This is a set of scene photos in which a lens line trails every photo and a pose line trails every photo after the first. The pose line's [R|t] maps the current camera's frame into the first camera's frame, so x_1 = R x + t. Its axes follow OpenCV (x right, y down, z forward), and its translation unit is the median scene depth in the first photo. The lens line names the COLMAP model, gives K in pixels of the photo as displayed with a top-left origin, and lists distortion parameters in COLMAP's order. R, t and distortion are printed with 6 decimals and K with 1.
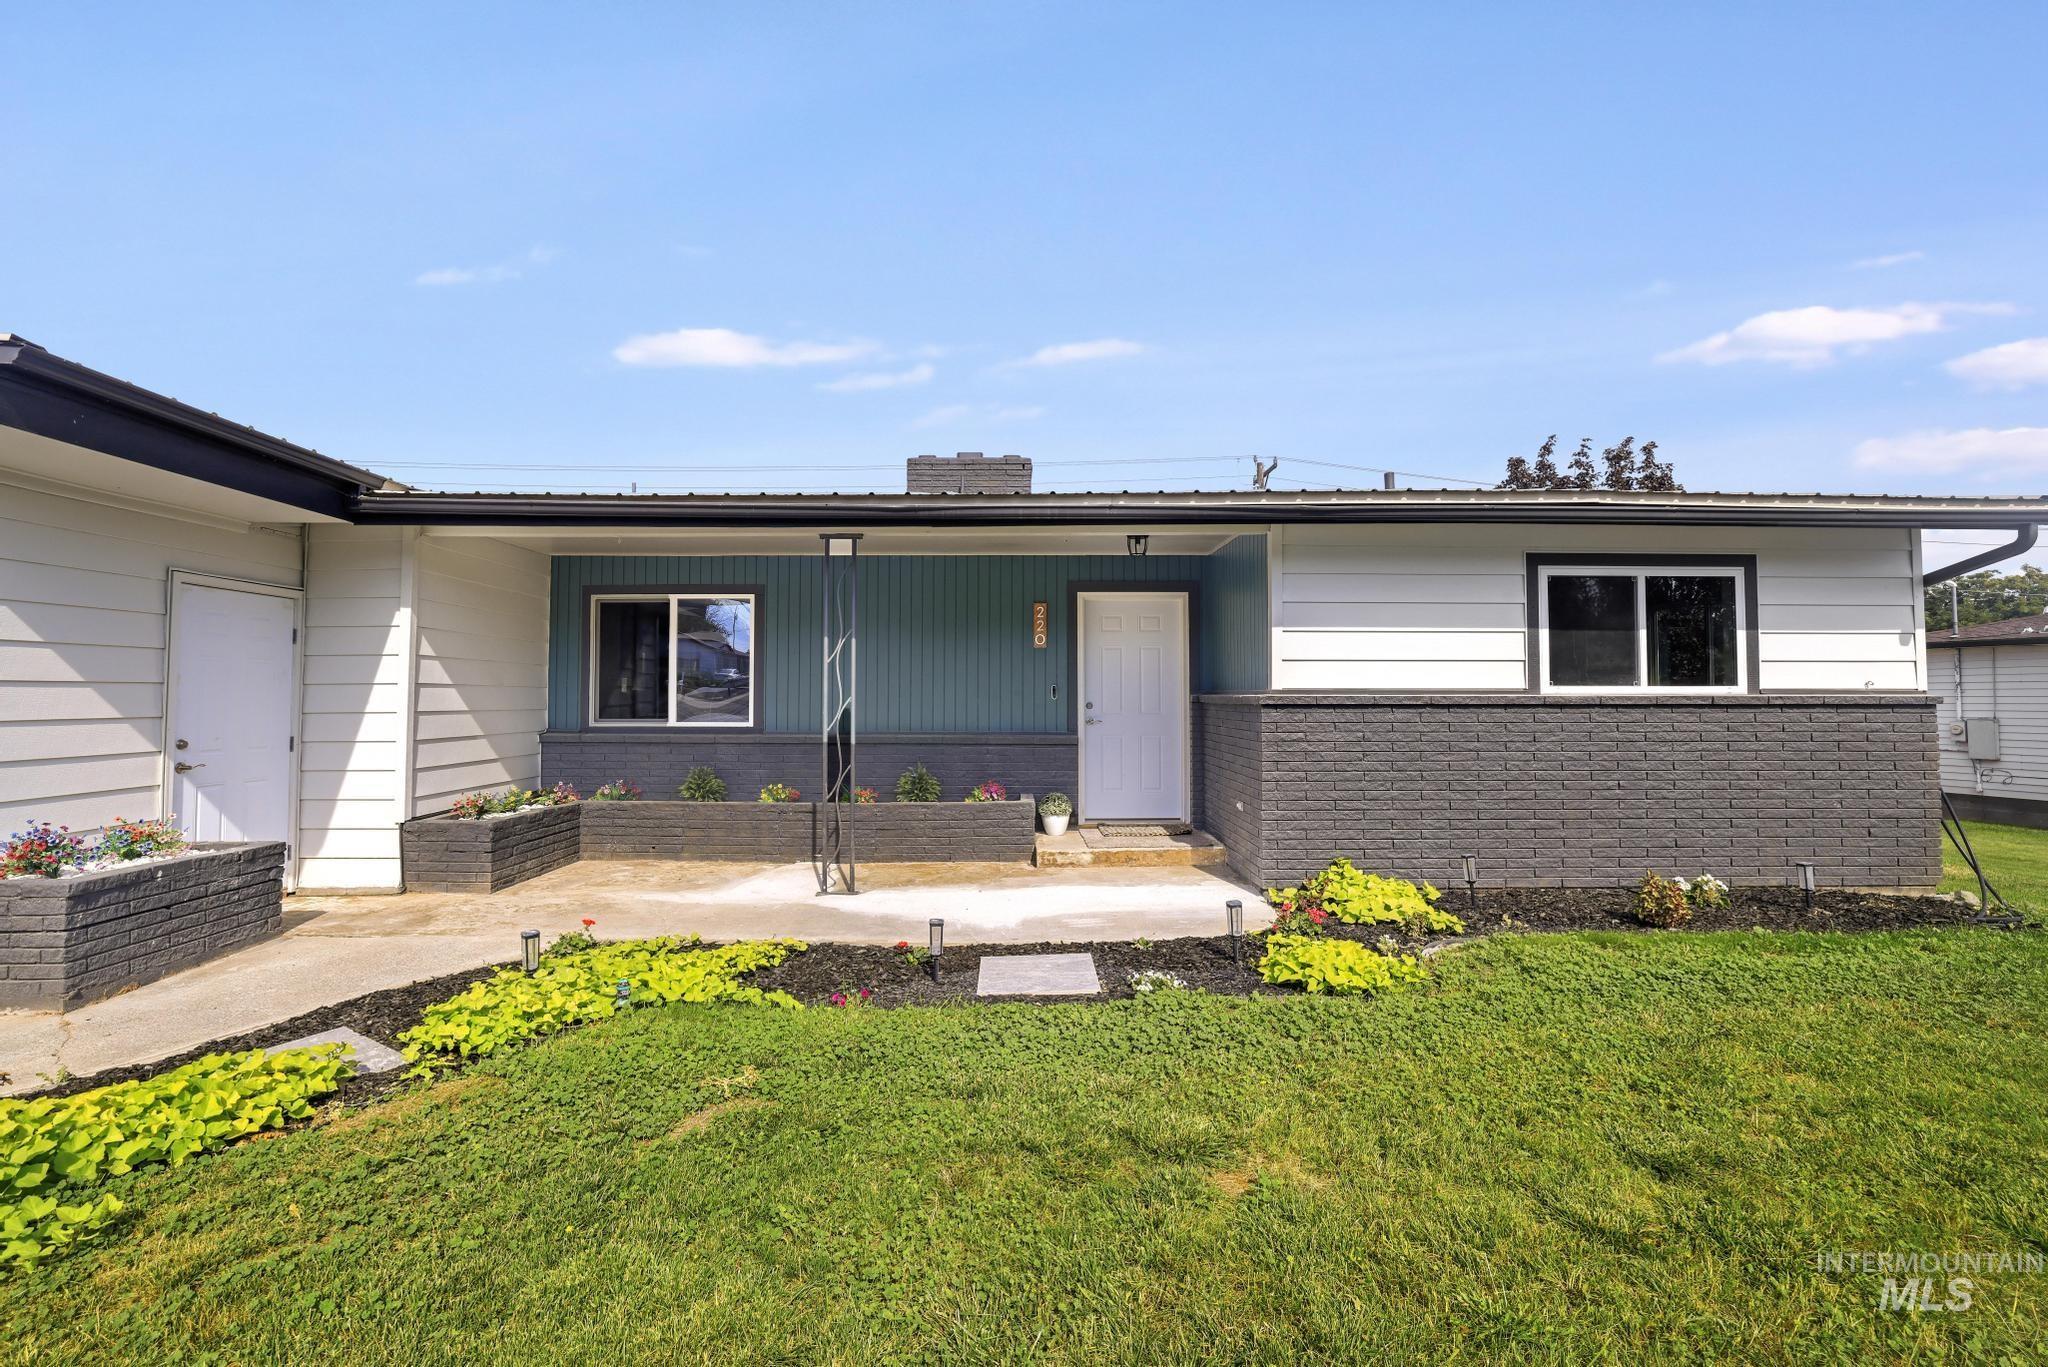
lens RADIAL K [[907.1, 0, 1007.0], [0, 907.1, 671.0], [0, 0, 1]] dist [-0.044289, 0.018482]
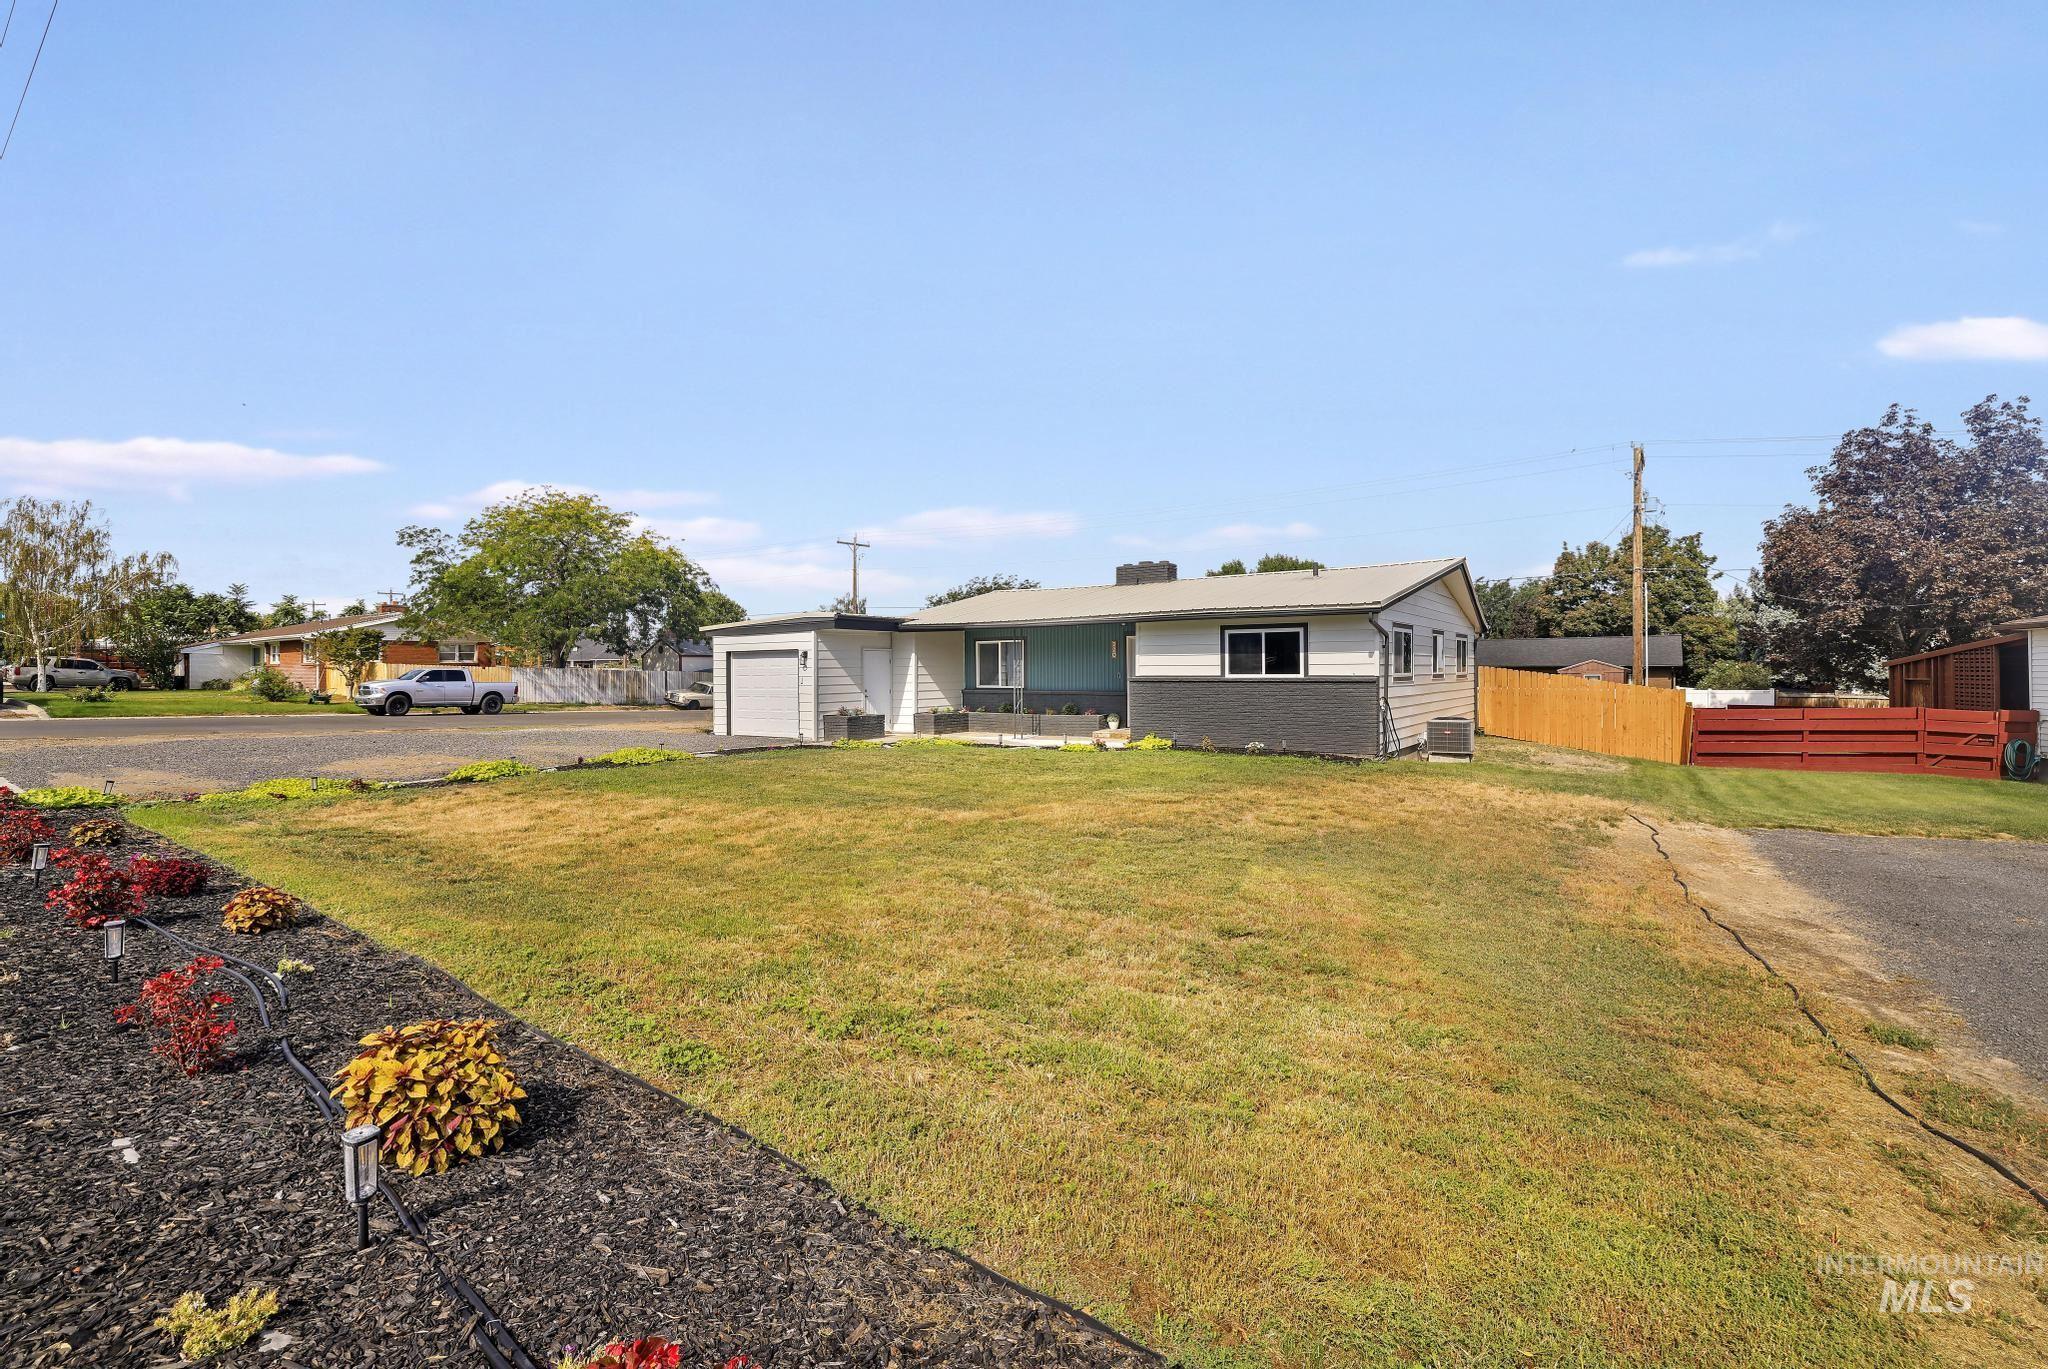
lens RADIAL K [[907.1, 0, 1007.0], [0, 907.1, 672.0], [0, 0, 1]] dist [-0.044289, 0.018482]
pose [[0.806104, -0.004242, -0.591759, 1.687072], [0.025459, 0.999297, 0.027517, -0.083218], [0.591227, -0.037247, 0.805645, -1.614738]]
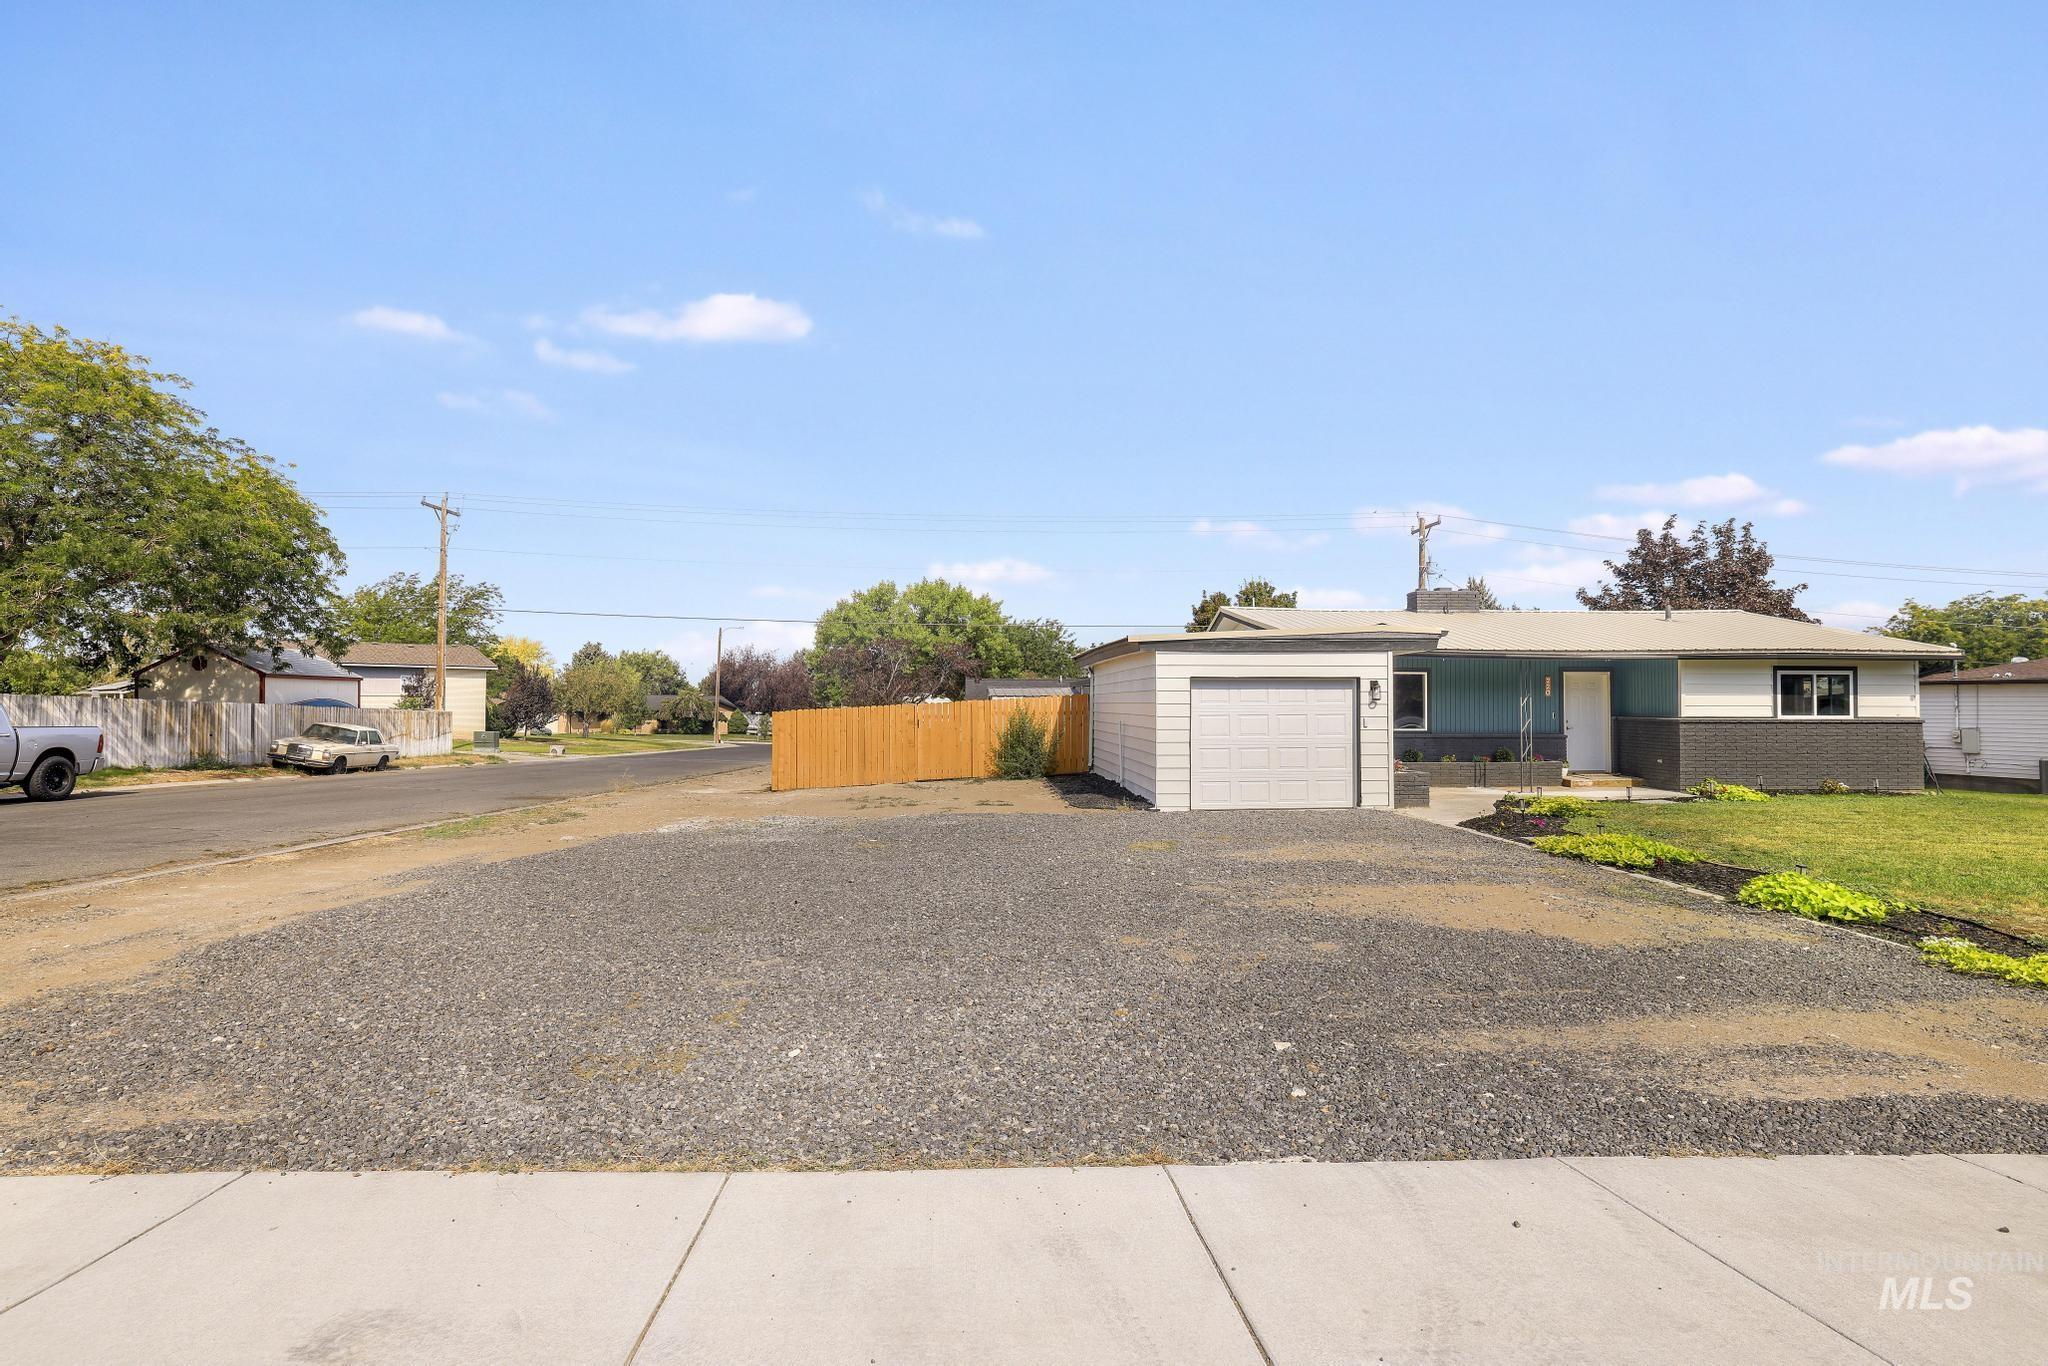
lens RADIAL K [[1014.6, 0, 1024.0], [0, 1014.6, 683.0], [0, 0, 1]] dist [-0.028494, 0.019948]
pose [[0.998819, 0.002617, 0.048522, -1.802957], [-0.003014, 0.999963, 0.008095, -0.097988], [-0.048499, -0.008231, 0.998789, -1.893512]]
